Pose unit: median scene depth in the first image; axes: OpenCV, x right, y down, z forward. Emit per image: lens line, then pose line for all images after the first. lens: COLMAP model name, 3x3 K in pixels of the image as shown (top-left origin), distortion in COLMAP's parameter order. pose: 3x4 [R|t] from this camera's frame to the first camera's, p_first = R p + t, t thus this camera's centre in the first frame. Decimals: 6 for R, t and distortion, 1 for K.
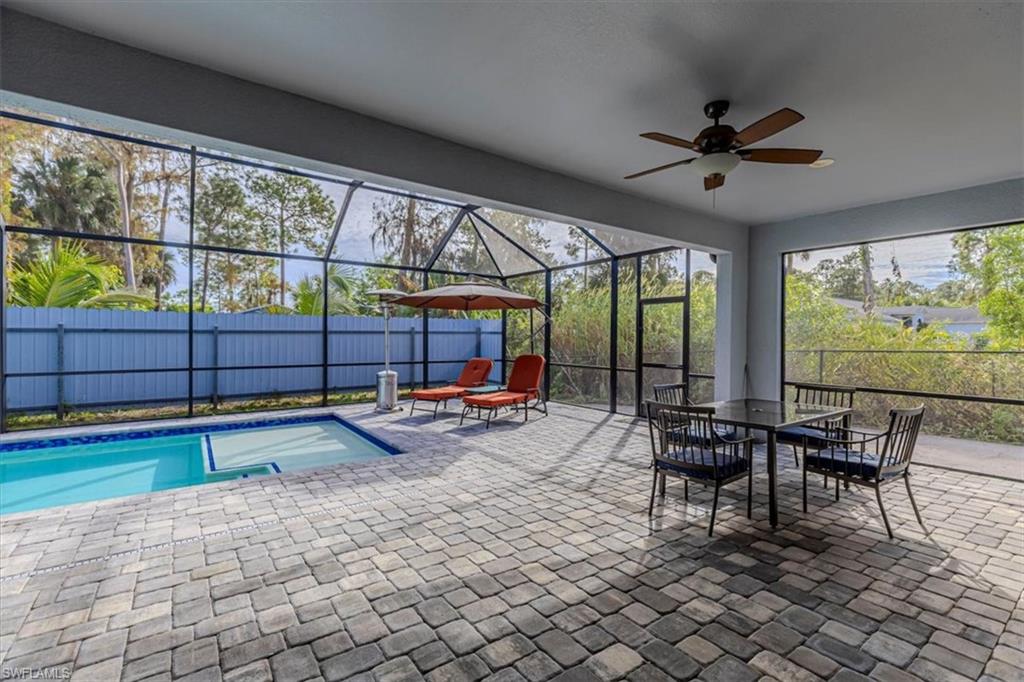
lens RADIAL K [[463.4, 0, 511.8], [0, 463.4, 340.0], [0, 0, 1]] dist [0.005652, 0.001079]
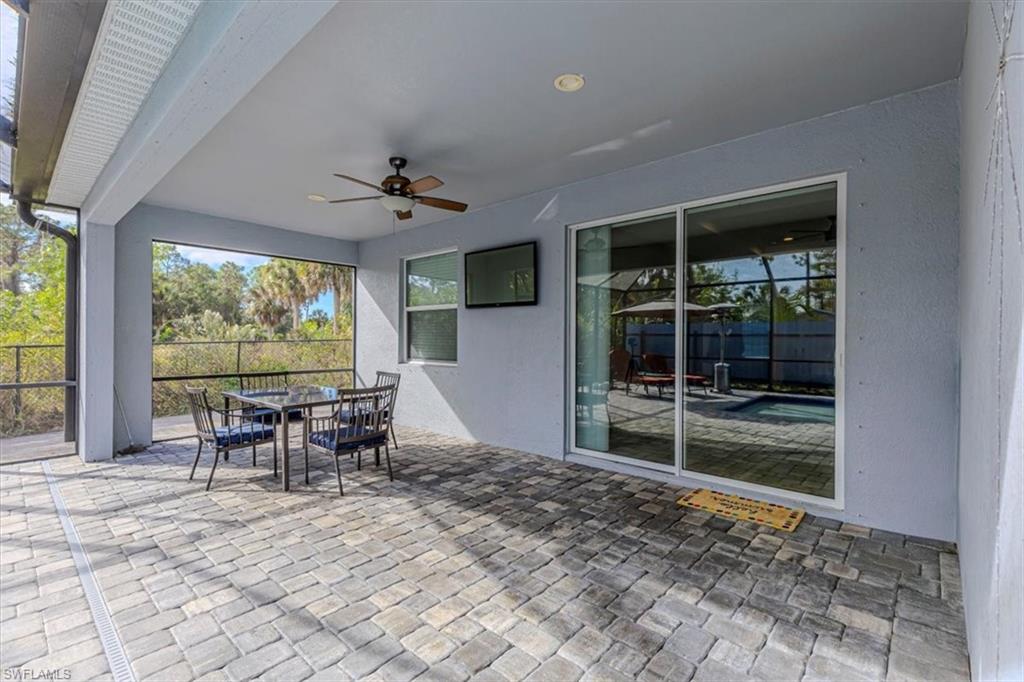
lens RADIAL K [[463.4, 0, 514.5], [0, 463.4, 340.0], [0, 0, 1]] dist [0.005652, 0.001079]
pose [[-0.214340, -0.010223, 0.976706, -0.951138], [0.003842, 0.999929, 0.011309, 0.003349], [-0.976752, 0.006176, -0.214285, 0.944370]]
